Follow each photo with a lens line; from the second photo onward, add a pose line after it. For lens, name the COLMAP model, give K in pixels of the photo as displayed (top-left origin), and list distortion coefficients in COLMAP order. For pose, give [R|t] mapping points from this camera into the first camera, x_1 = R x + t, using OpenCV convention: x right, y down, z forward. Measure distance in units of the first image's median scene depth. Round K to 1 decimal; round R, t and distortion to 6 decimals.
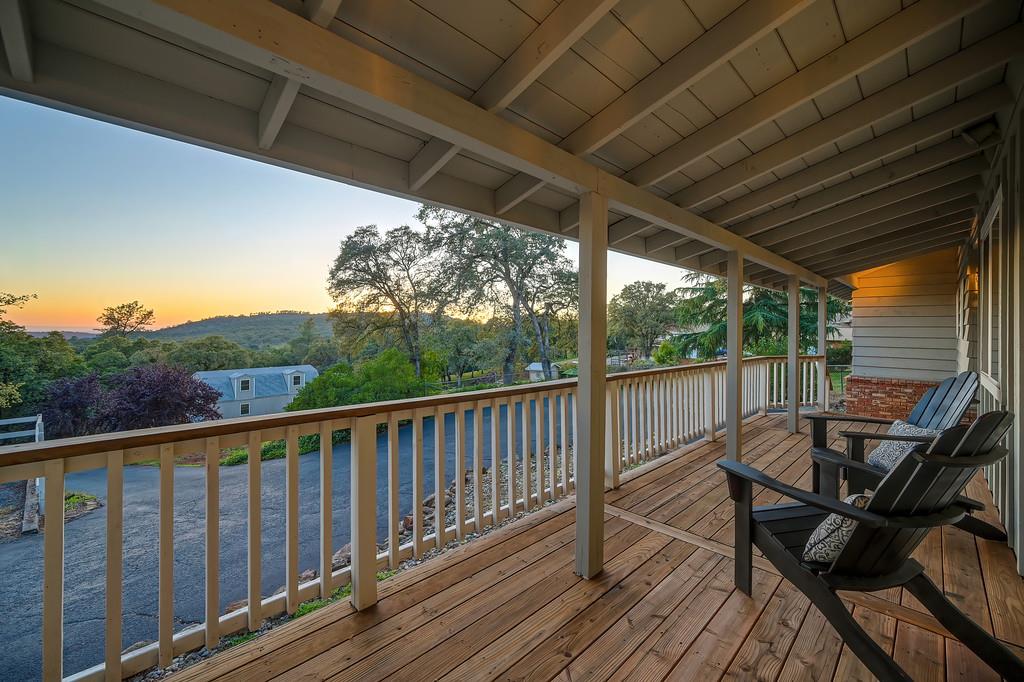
lens RADIAL K [[411.8, 0, 509.3], [0, 411.8, 326.2], [0, 0, 1]] dist [-0.002362, -0.000260]
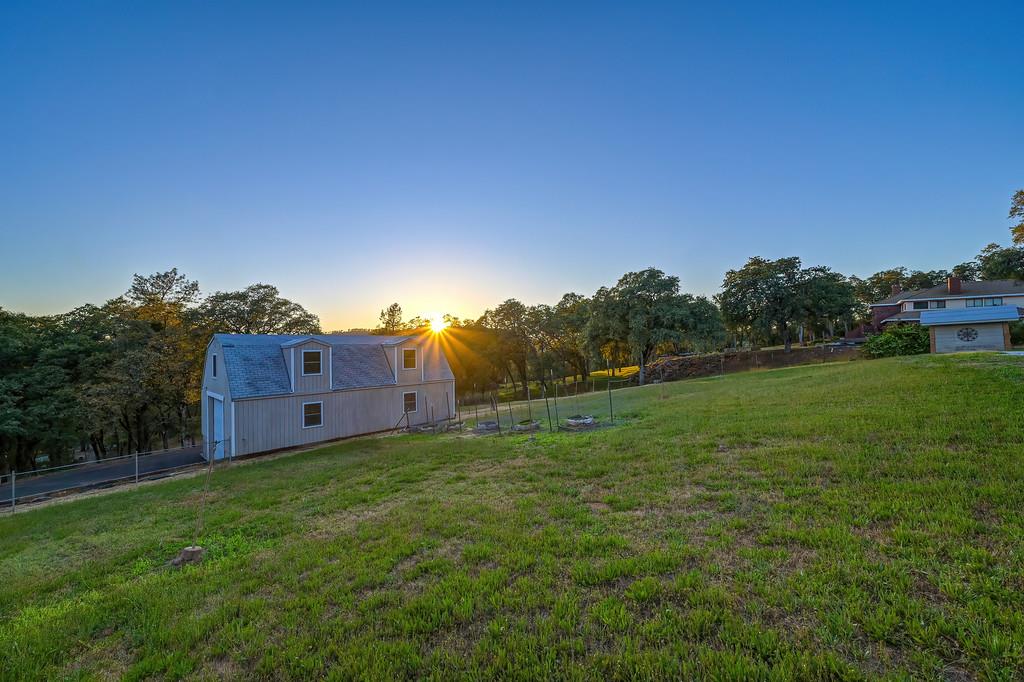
lens RADIAL K [[411.8, 0, 514.0], [0, 411.8, 341.0], [0, 0, 1]] dist [-0.002362, -0.000260]
pose [[0.991043, -0.022272, -0.131675, -0.349745], [0.022719, 0.999740, 0.001897, 0.121266], [0.131599, -0.004872, 0.991291, 0.561536]]
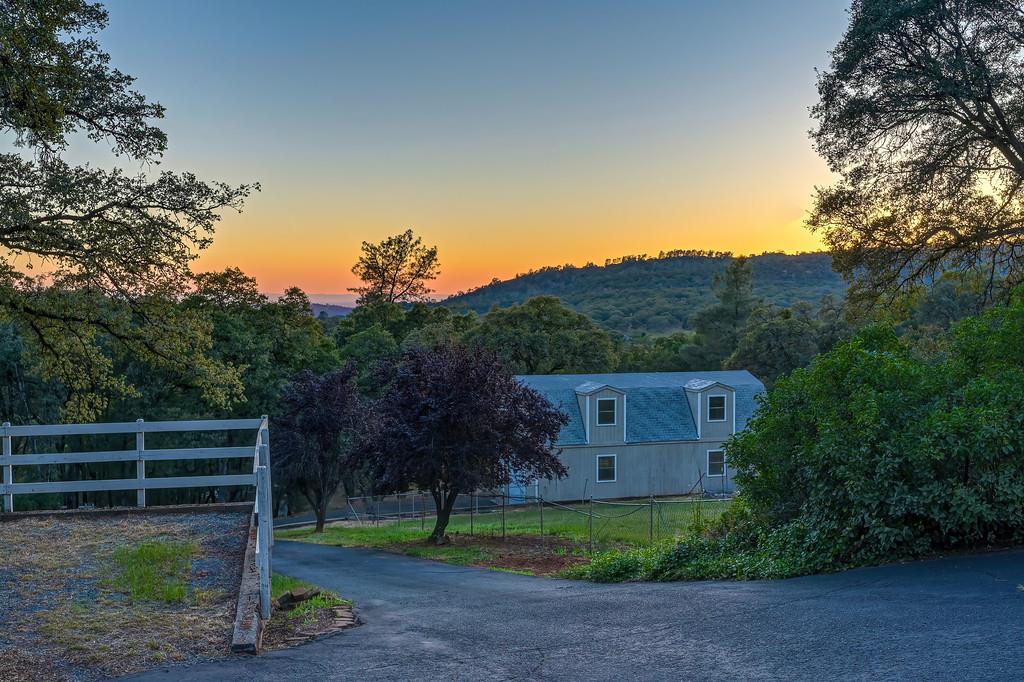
lens RADIAL K [[1115.4, 0, 510.0], [0, 1115.4, 339.2], [0, 0, 1]] dist [-0.025885, 0.000000]
pose [[0.797162, 0.015548, -0.603566, -0.033141], [0.013472, 0.998961, 0.043527, 0.018279], [0.603616, -0.042830, 0.796124, 0.035214]]
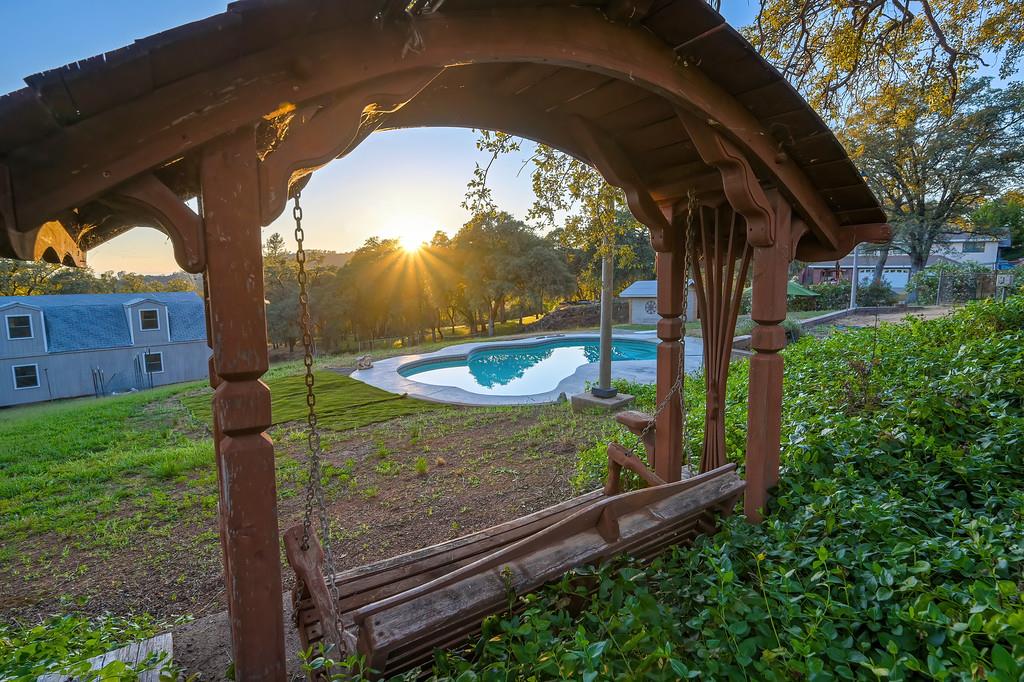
lens RADIAL K [[522.8, 0, 514.9], [0, 522.8, 336.9], [0, 0, 1]] dist [-0.003502, -0.000318]
pose [[0.991755, 0.006327, -0.127990, 0.000018], [0.010858, 0.991039, 0.133130, 0.079851], [0.127686, -0.133422, 0.982800, 0.471633]]
